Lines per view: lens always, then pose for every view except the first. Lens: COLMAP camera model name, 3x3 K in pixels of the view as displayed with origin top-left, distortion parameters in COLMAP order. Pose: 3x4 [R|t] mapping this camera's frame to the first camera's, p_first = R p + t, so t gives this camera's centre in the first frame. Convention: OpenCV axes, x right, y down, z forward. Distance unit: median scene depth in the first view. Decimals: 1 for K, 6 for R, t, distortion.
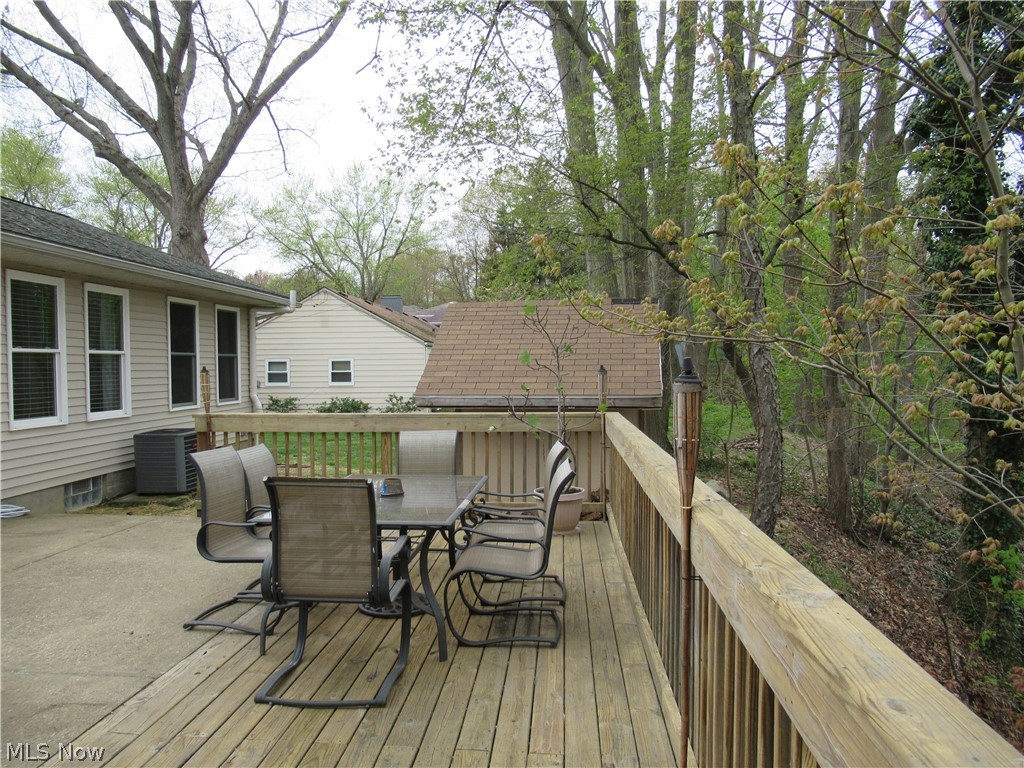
lens RADIAL K [[769.4, 0, 510.1], [0, 769.4, 384.2], [0, 0, 1]] dist [0.041622, -0.007971]
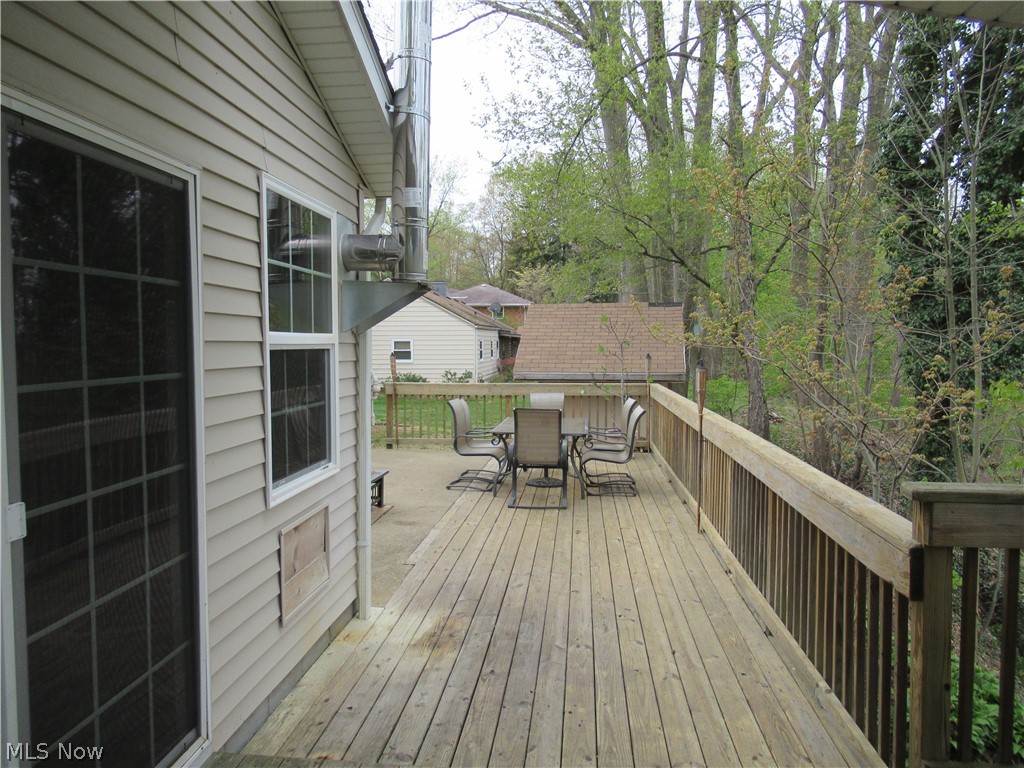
lens RADIAL K [[769.4, 0, 513.2], [0, 769.4, 385.6], [0, 0, 1]] dist [0.041622, -0.007971]
pose [[0.999842, 0.006987, -0.016349, -0.073893], [-0.006453, 0.999449, 0.032544, -0.005090], [0.016568, -0.032434, 0.999337, -0.328456]]
